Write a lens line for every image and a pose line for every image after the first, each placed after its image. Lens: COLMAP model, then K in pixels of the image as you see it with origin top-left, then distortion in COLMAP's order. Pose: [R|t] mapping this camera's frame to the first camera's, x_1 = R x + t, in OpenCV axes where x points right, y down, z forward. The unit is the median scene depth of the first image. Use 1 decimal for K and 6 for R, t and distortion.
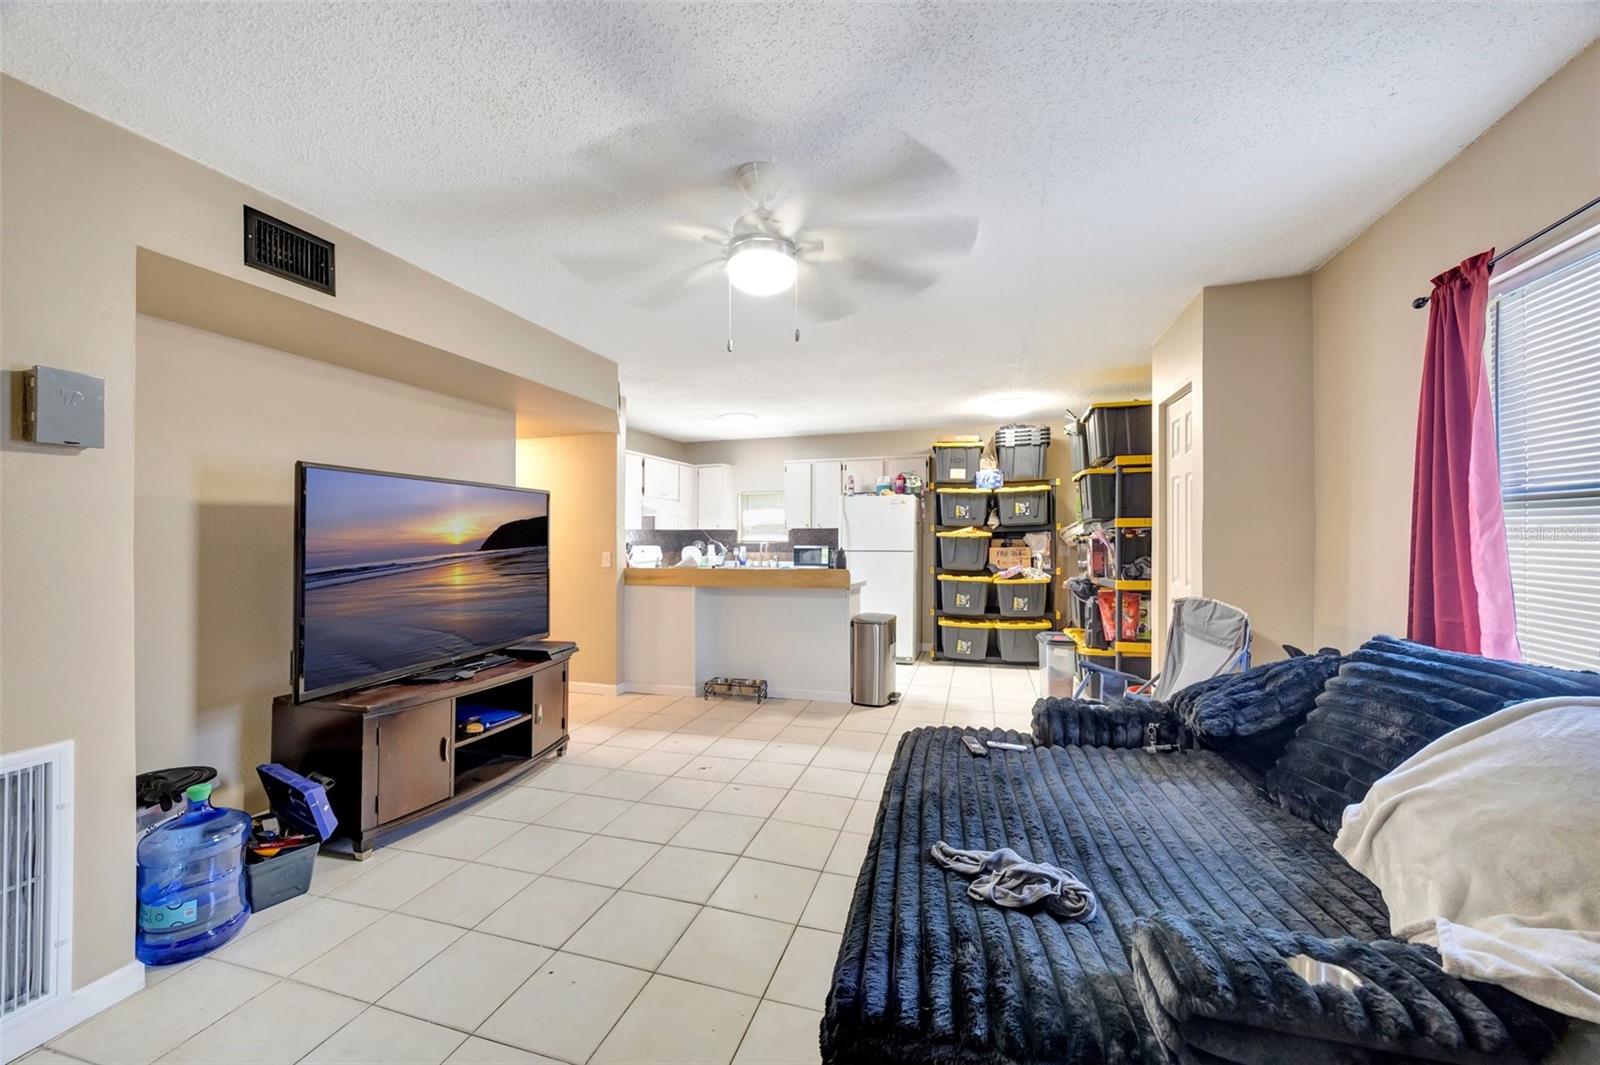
lens RADIAL K [[610.2, 0, 800.2], [0, 610.2, 530.6], [0, 0, 1]] dist [-0.001777, -0.000058]
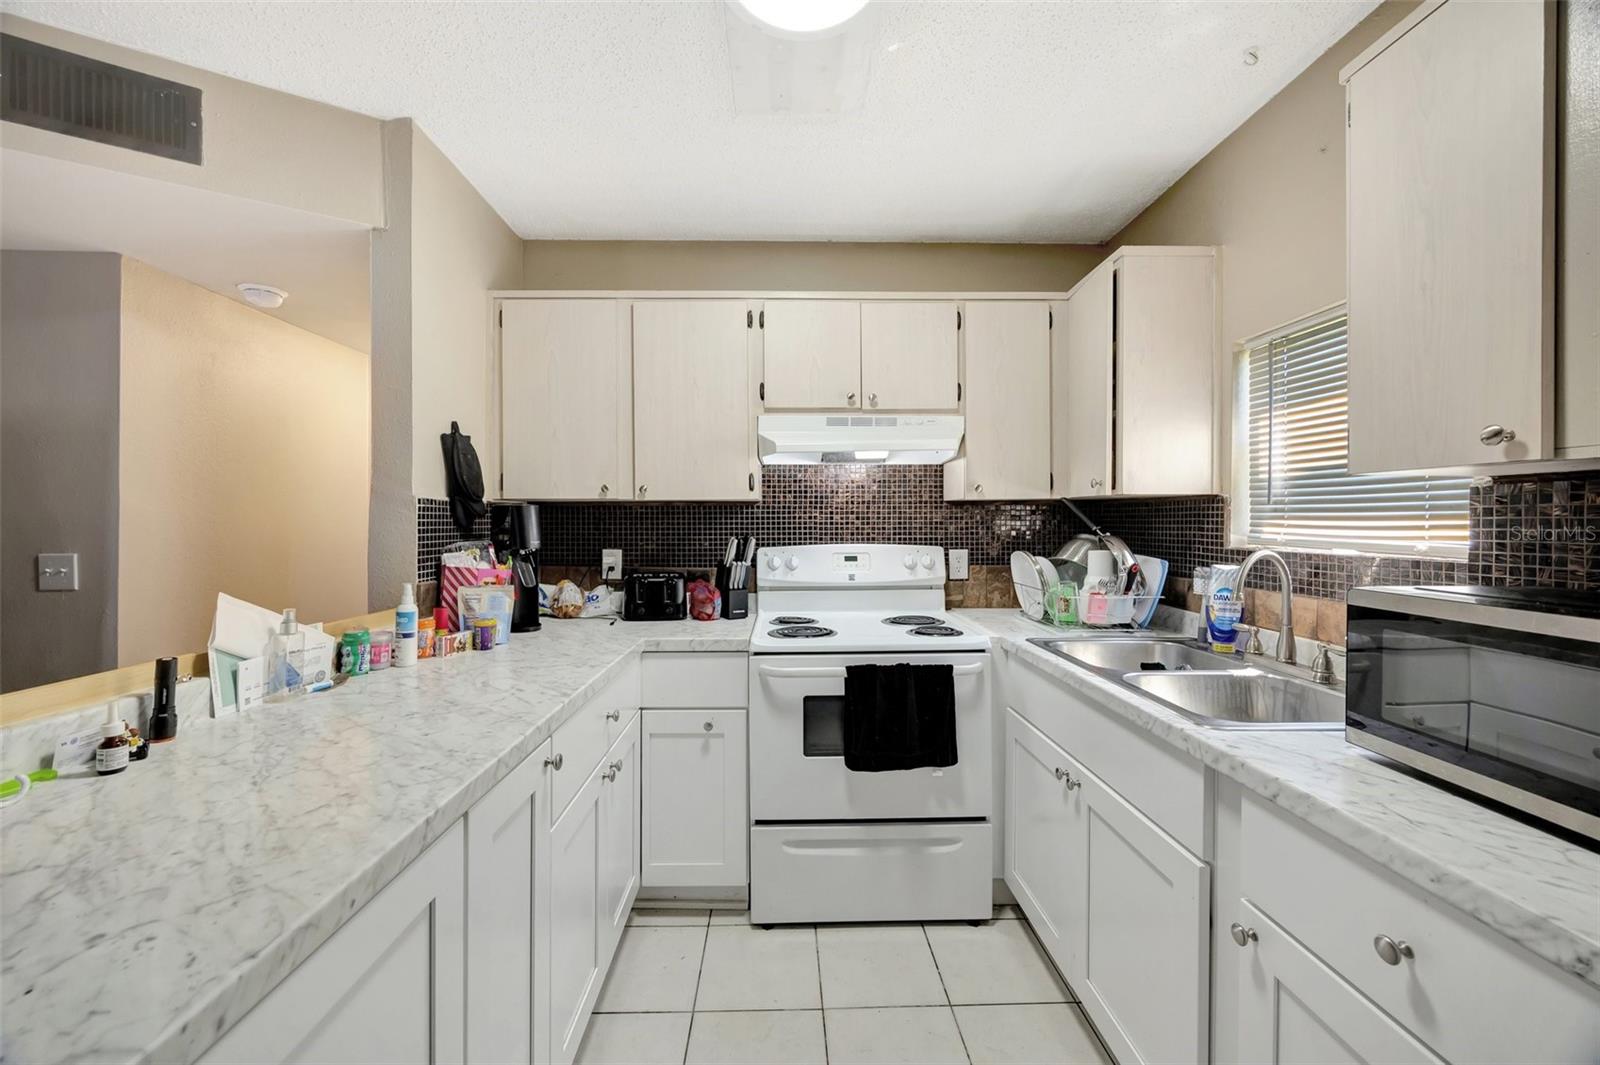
lens RADIAL K [[610.2, 0, 801.6], [0, 610.2, 525.6], [0, 0, 1]] dist [-0.001777, -0.000058]
pose [[0.307324, 0.009143, -0.951561, 0.084086], [0.001067, 0.999950, 0.009953, 0.008787], [0.951604, -0.004074, 0.307299, 0.780713]]
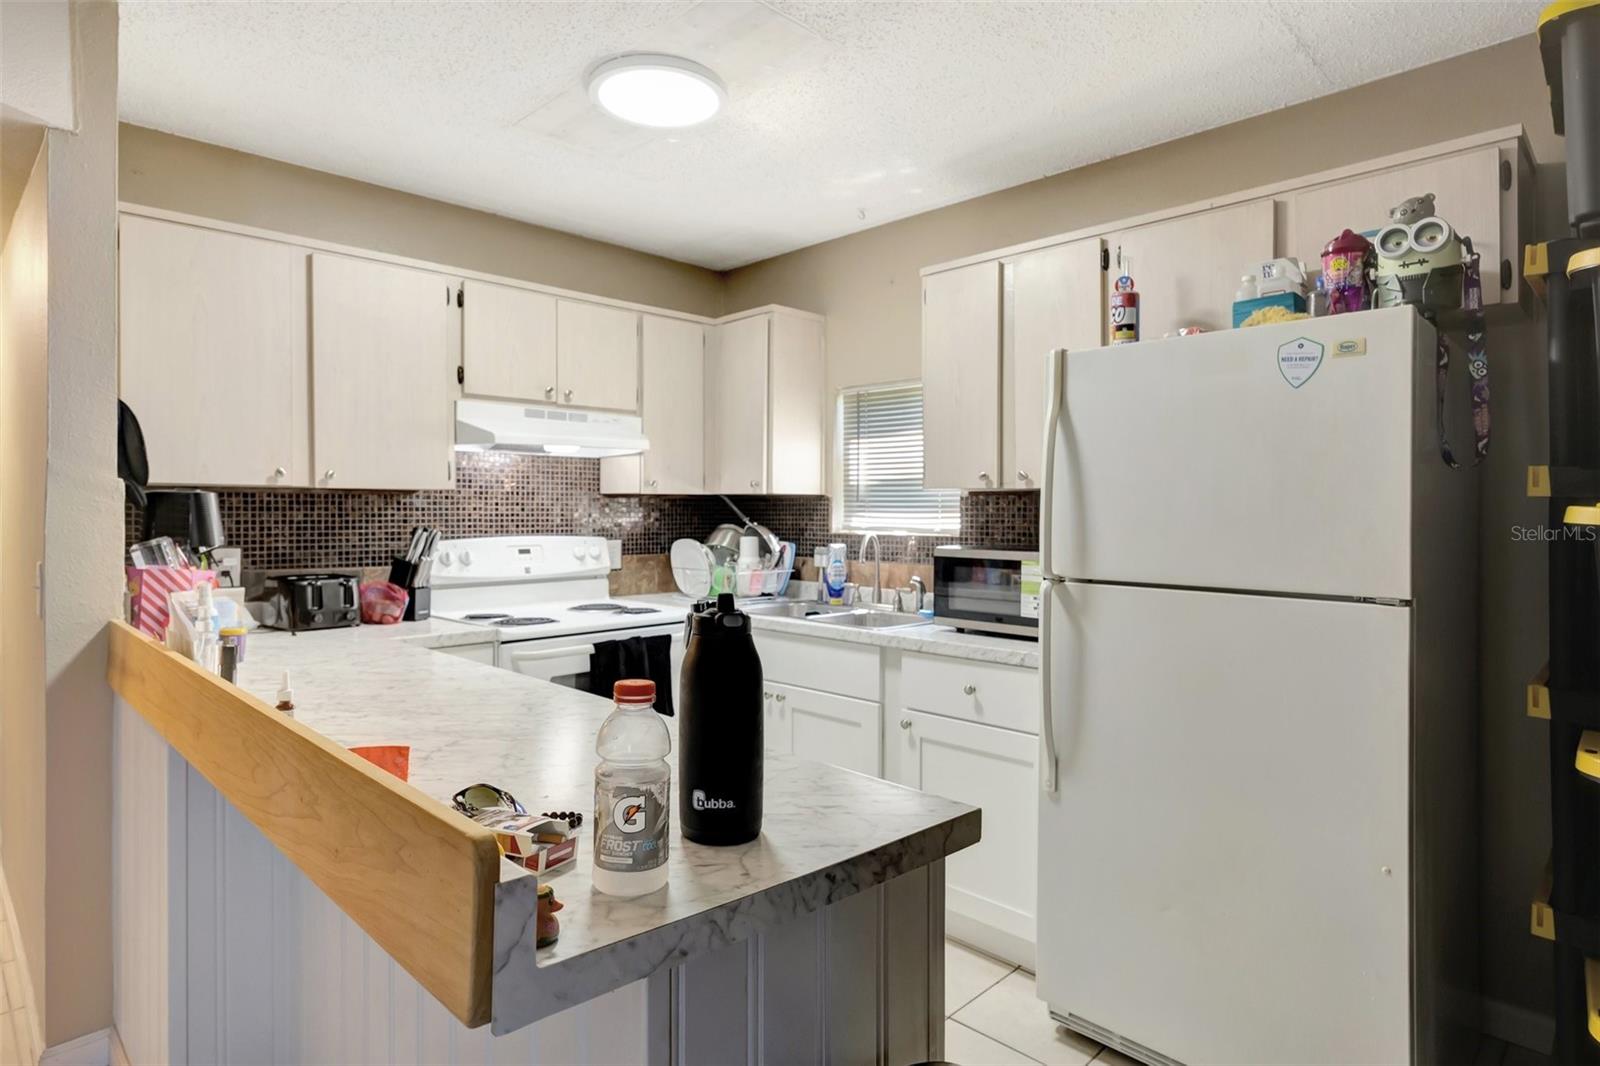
lens RADIAL K [[887.2, 0, 795.9], [0, 887.2, 522.5], [0, 0, 1]] dist [0.001090, 0.000722]
pose [[0.878989, 0.010403, -0.476729, 0.127415], [-0.004708, 0.999903, 0.013139, 0.007958], [0.476819, -0.009305, 0.878952, 0.556542]]
